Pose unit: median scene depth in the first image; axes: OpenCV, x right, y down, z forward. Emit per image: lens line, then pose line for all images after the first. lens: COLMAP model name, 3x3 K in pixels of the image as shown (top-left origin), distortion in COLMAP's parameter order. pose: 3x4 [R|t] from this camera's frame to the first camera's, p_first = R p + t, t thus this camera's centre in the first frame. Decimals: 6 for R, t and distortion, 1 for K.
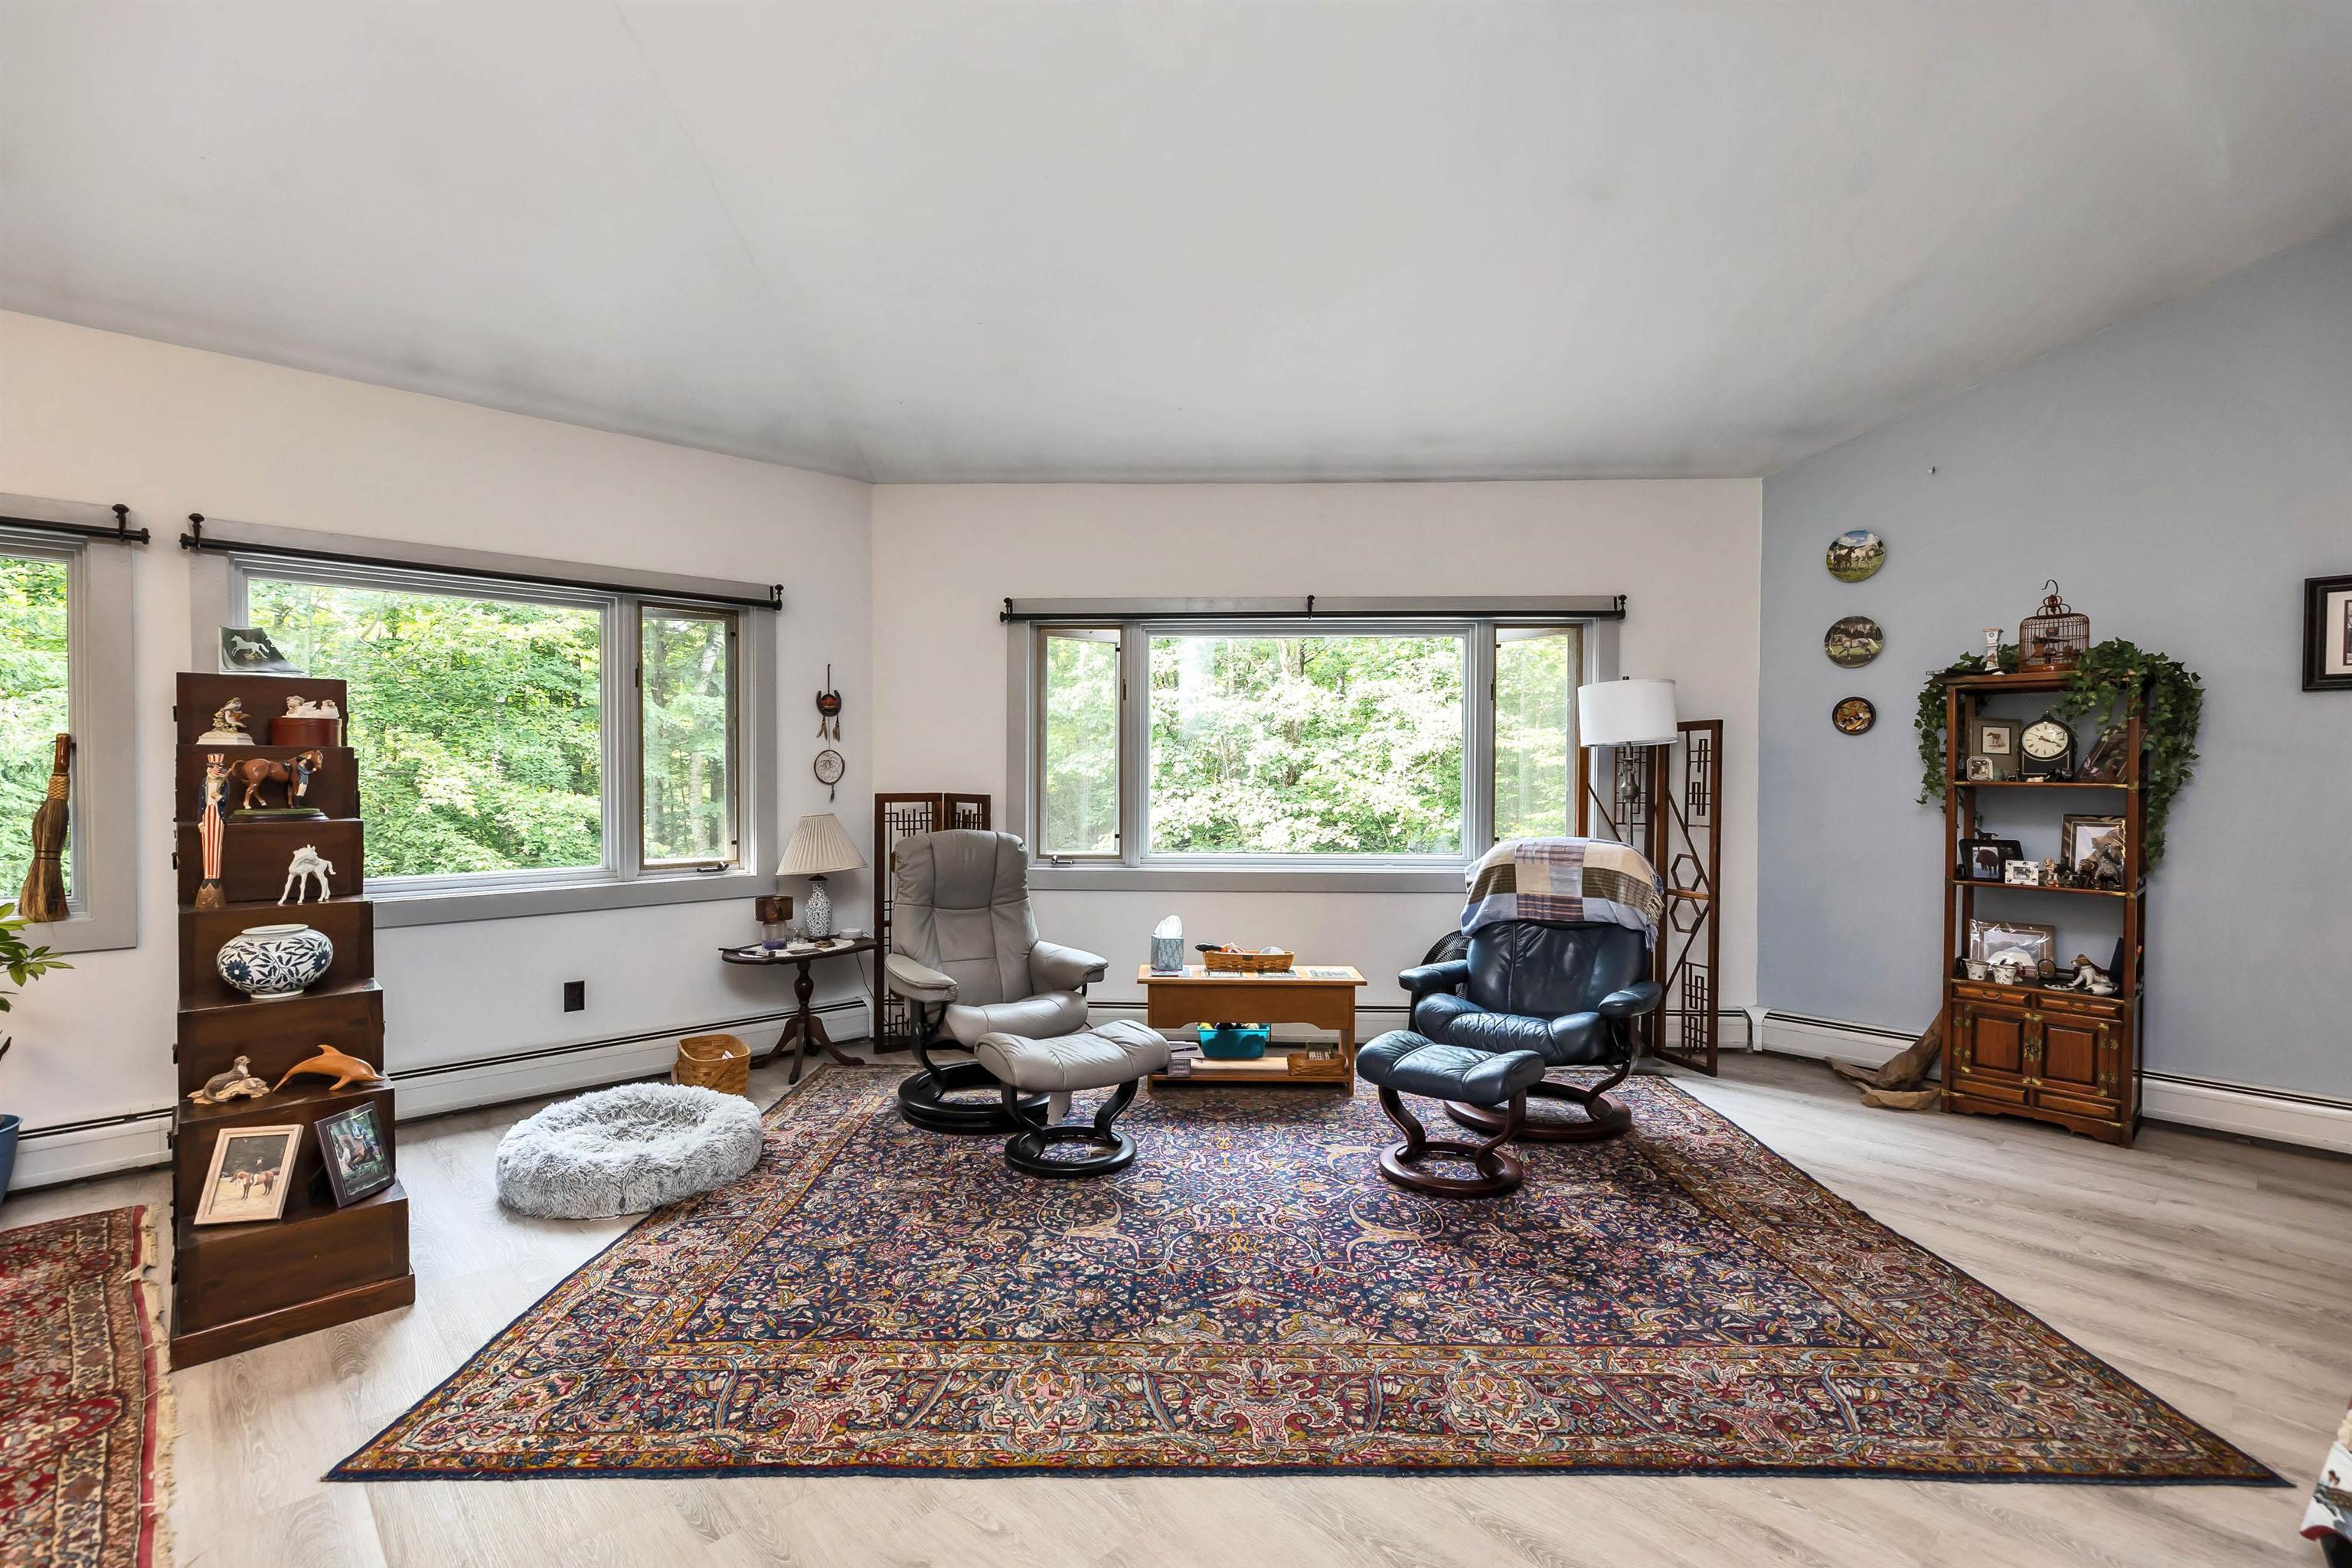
lens RADIAL K [[1045.5, 0, 1159.0], [0, 1045.5, 786.9], [0, 0, 1]] dist [-0.000165, -0.000171]
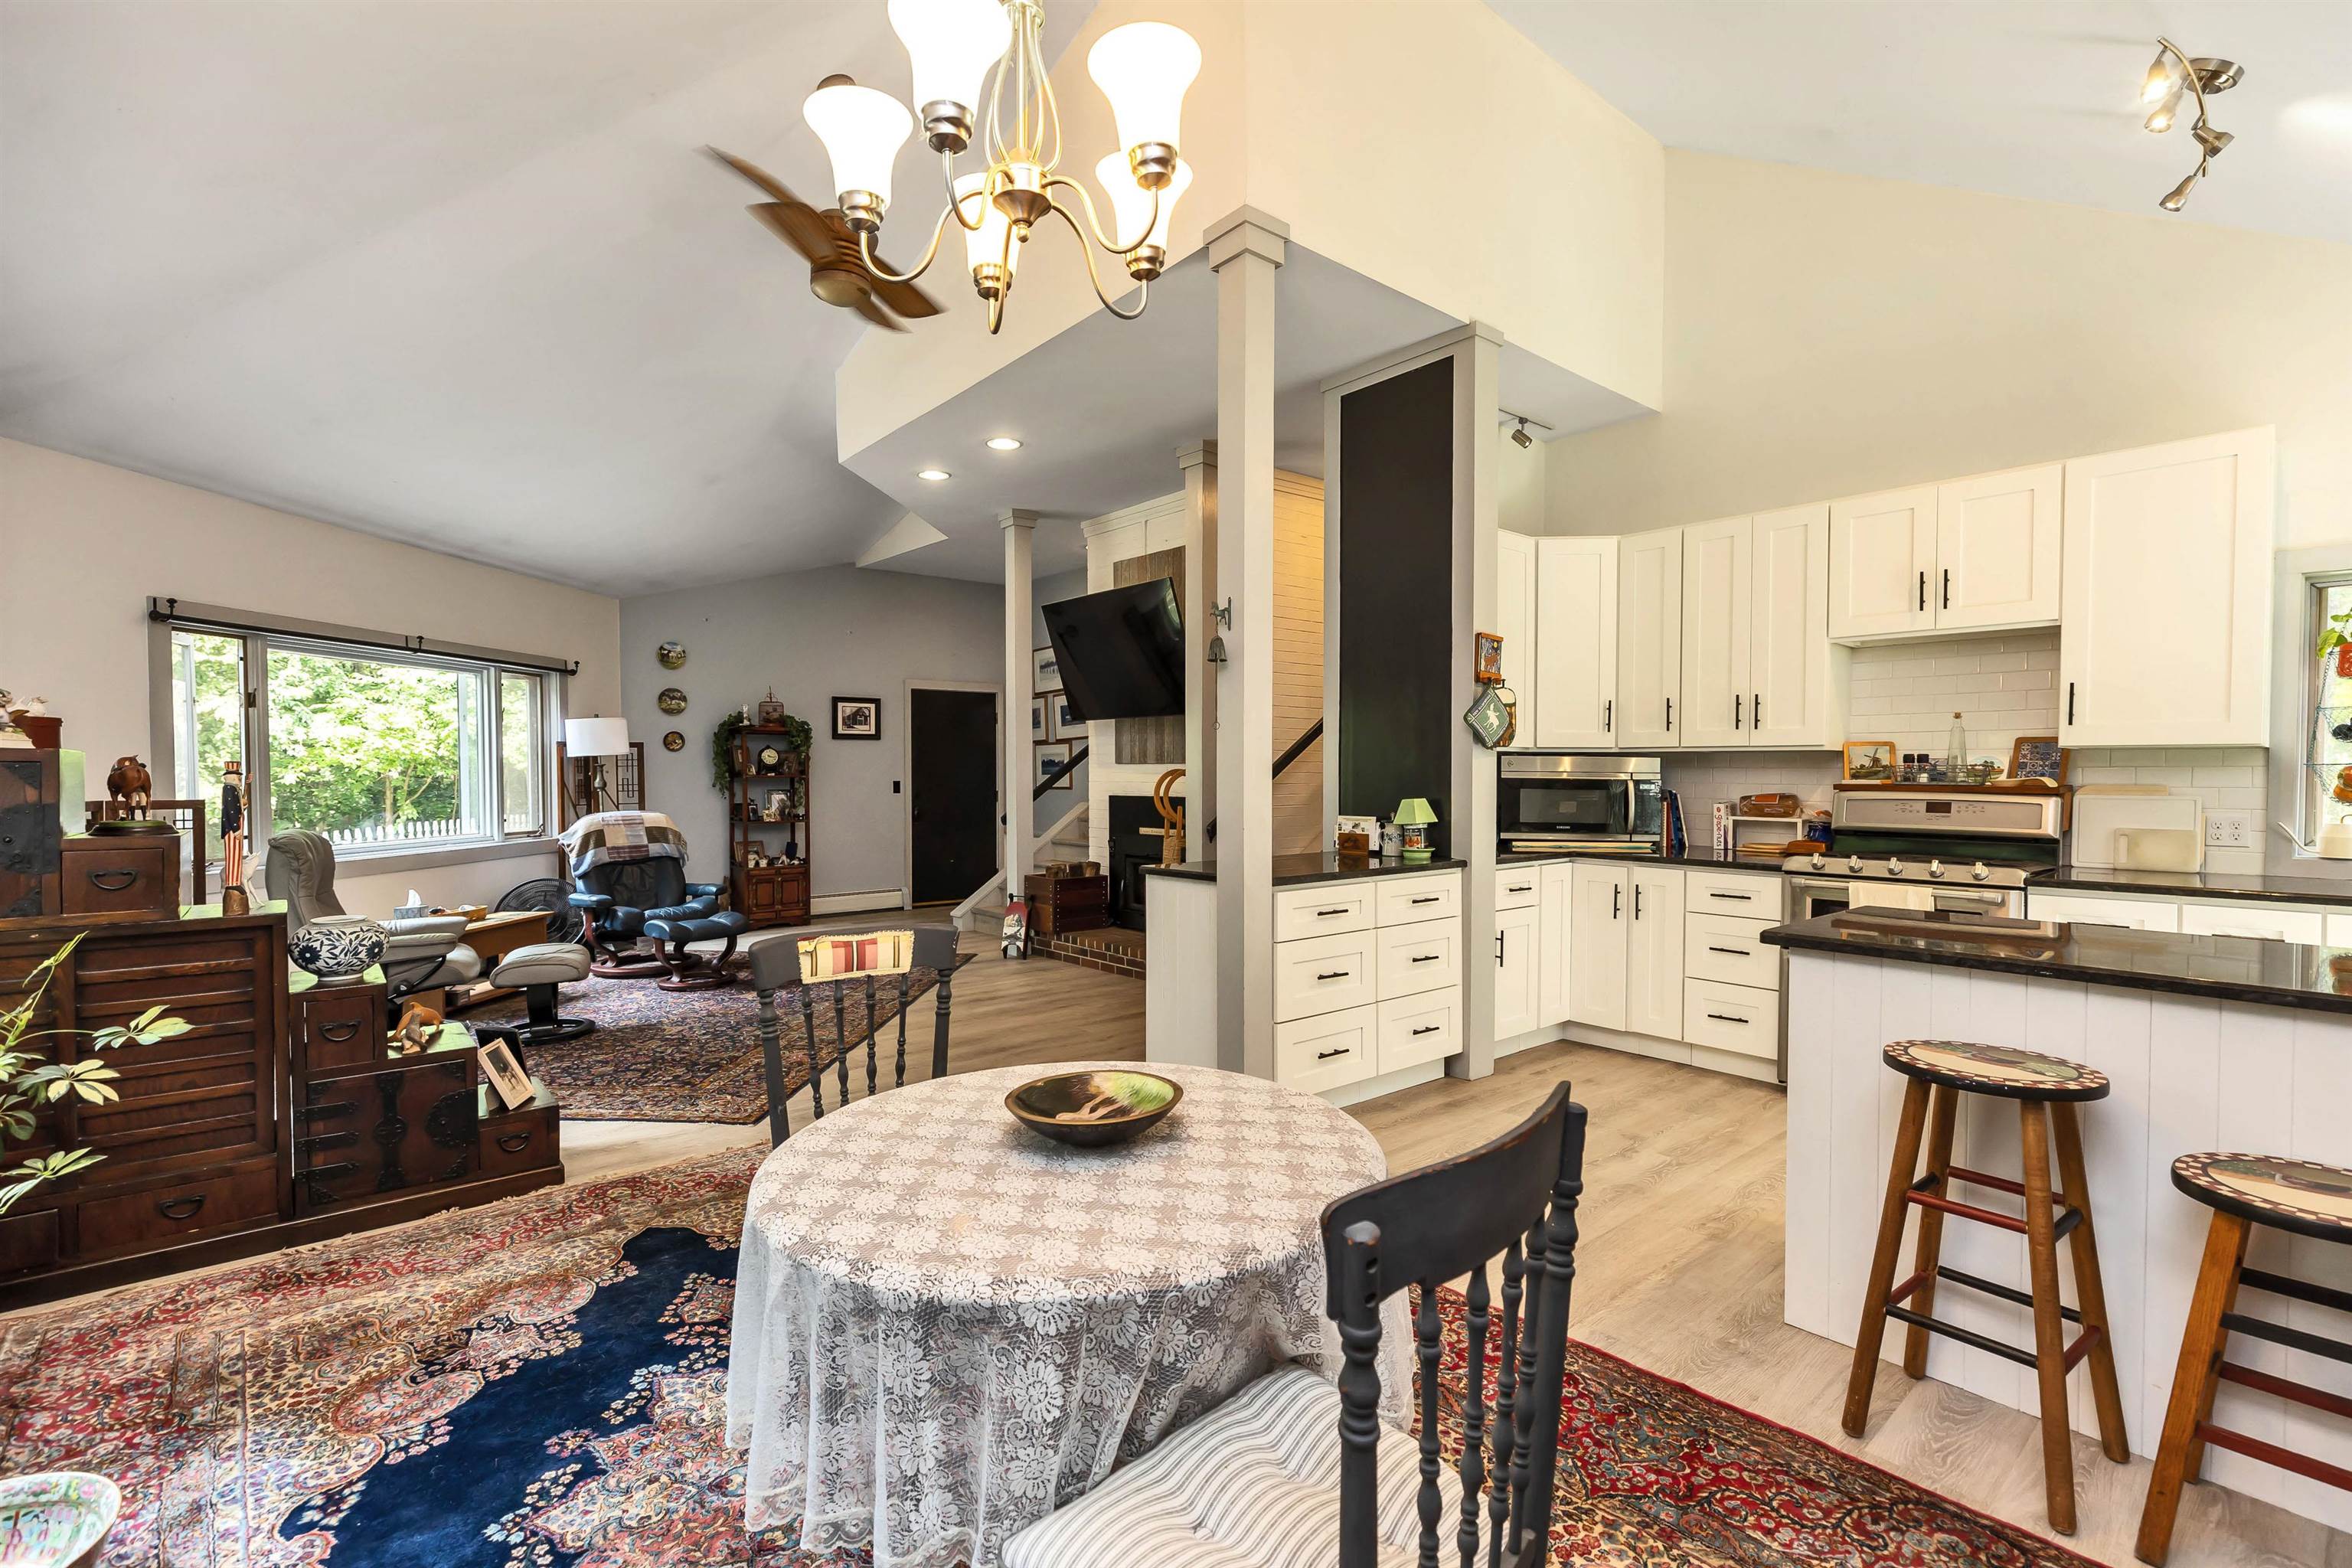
lens RADIAL K [[1078.7, 0, 1150.7], [0, 1078.7, 800.4], [0, 0, 1]] dist [0.001943, 0.000149]
pose [[0.054452, -0.030808, 0.998041, -1.185971], [0.019510, 0.999366, 0.029784, -0.003709], [-0.998326, 0.017850, 0.055019, 0.050763]]
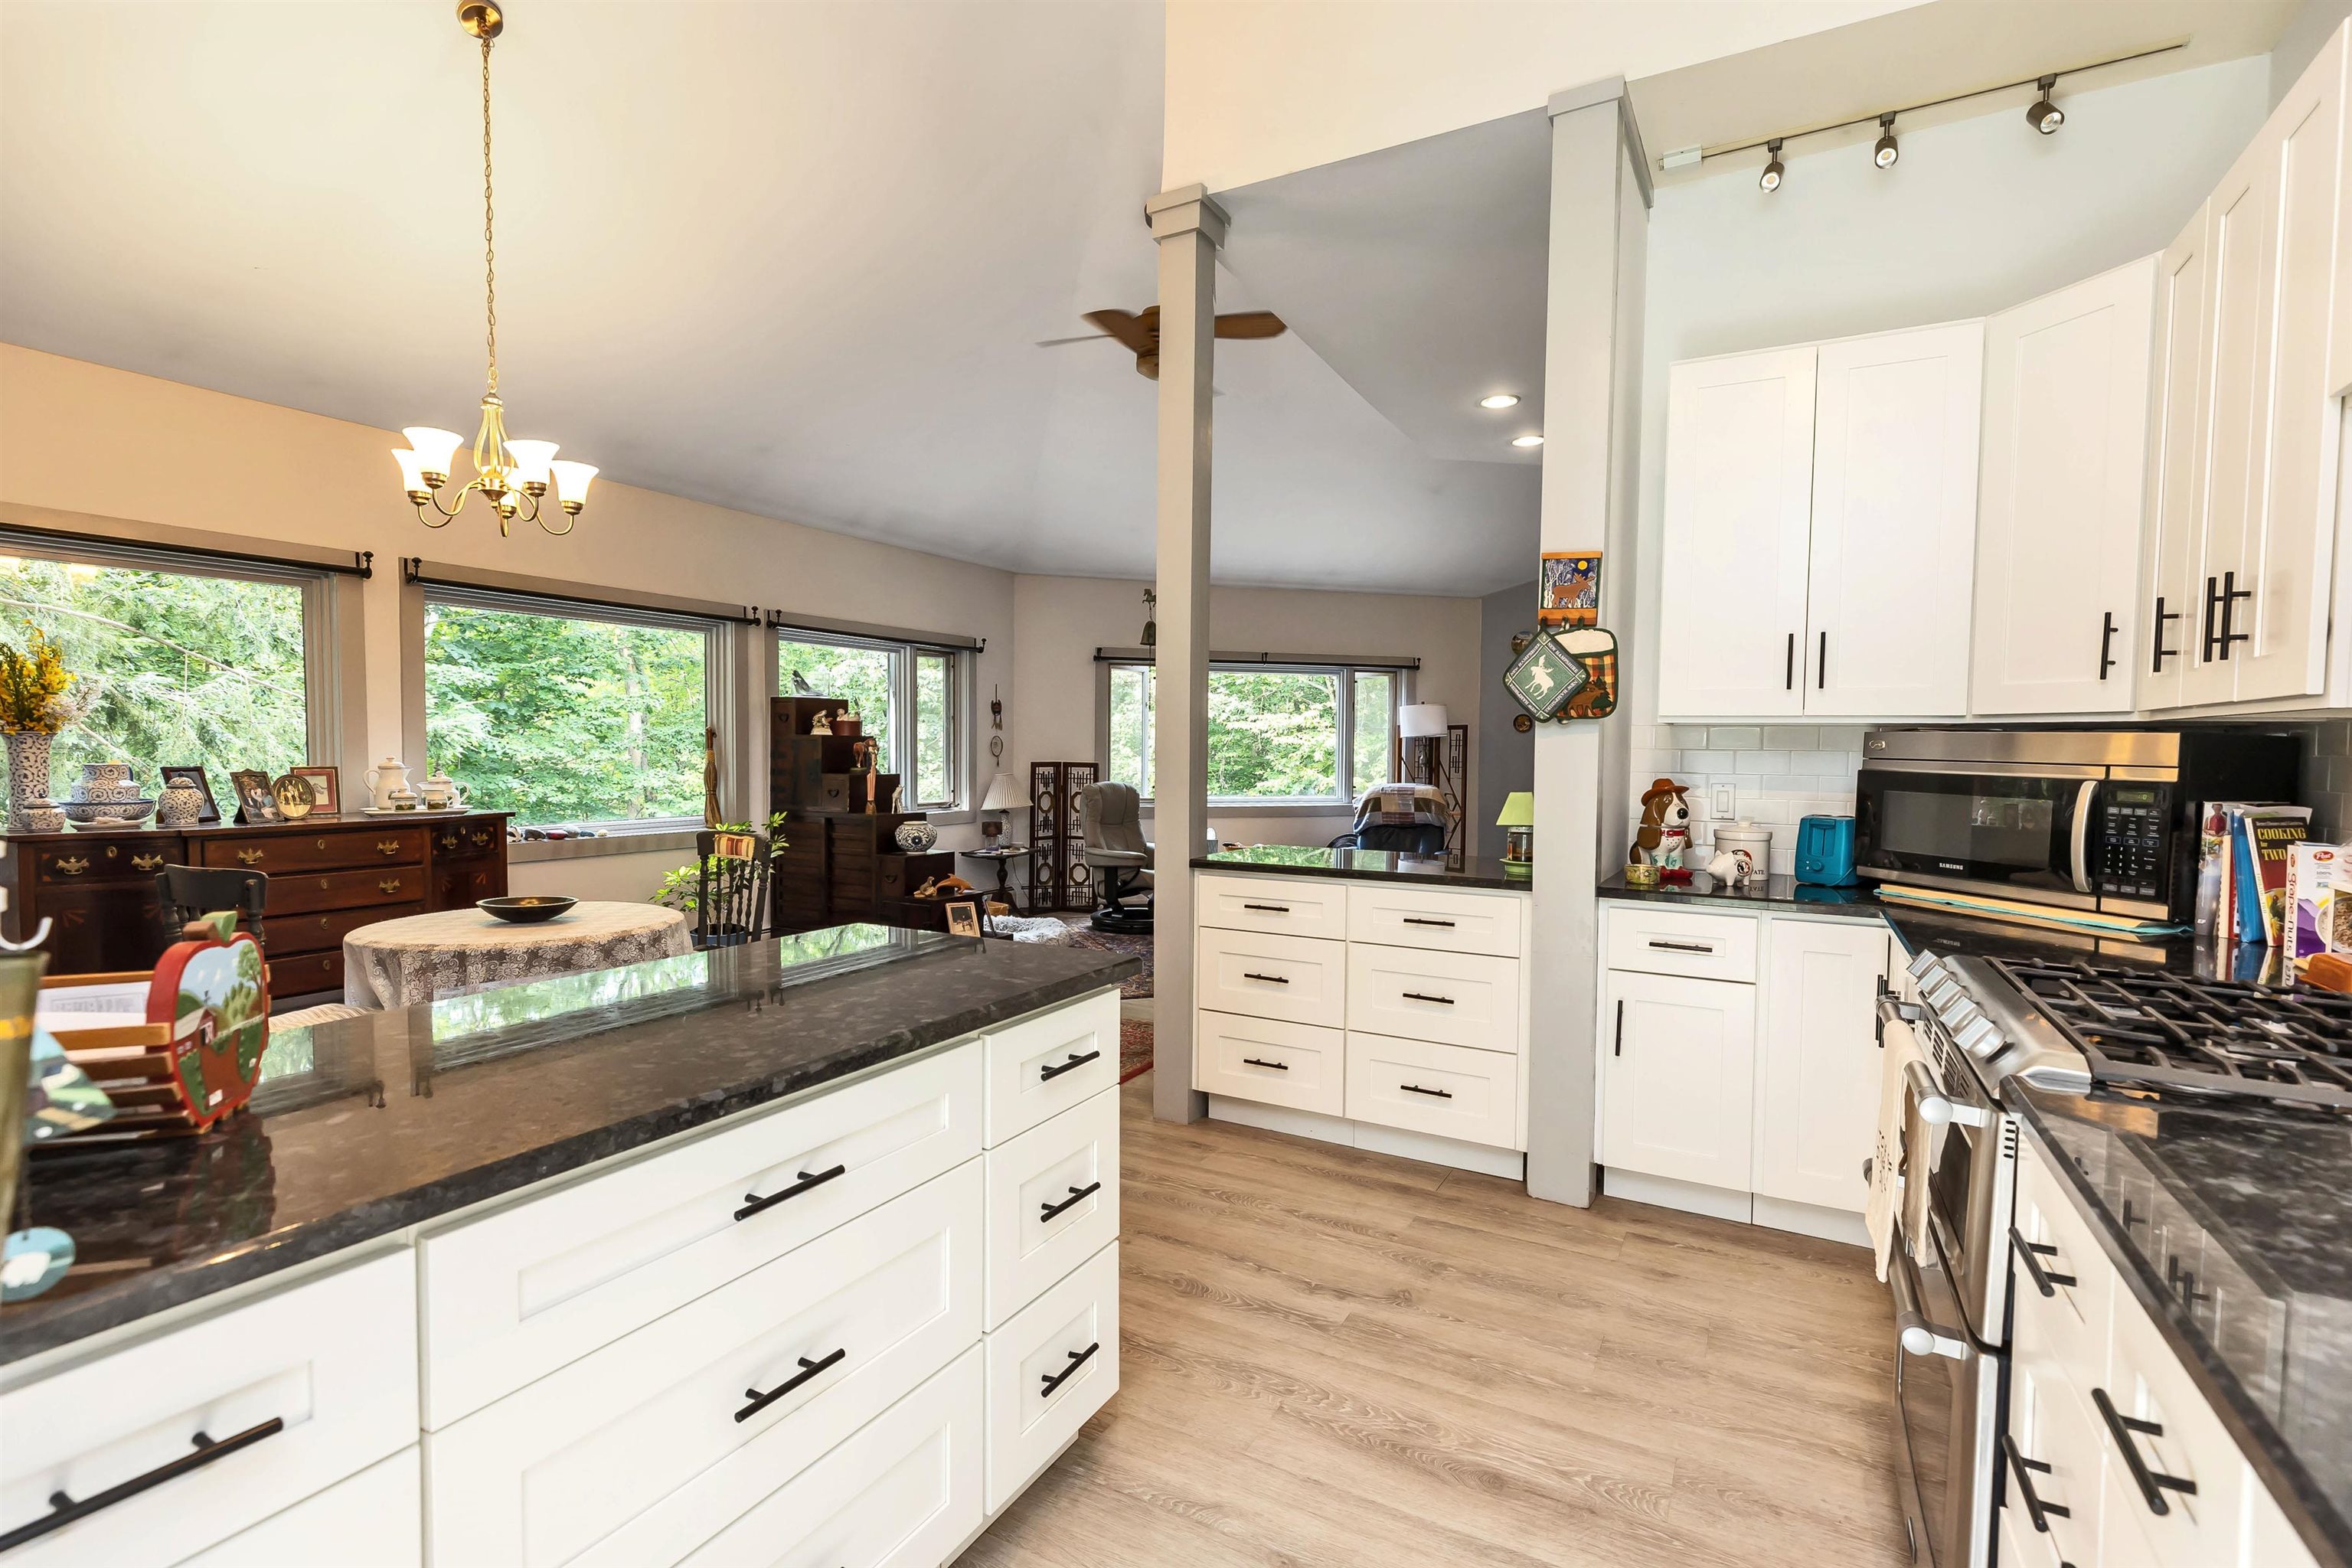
lens RADIAL K [[1078.7, 0, 1150.7], [0, 1078.7, 800.4], [0, 0, 1]] dist [0.001943, 0.000149]
pose [[0.953690, -0.009393, 0.300643, -0.635070], [-0.000725, 0.999438, 0.033527, 0.010505], [-0.300789, -0.032192, 0.953147, -0.755988]]
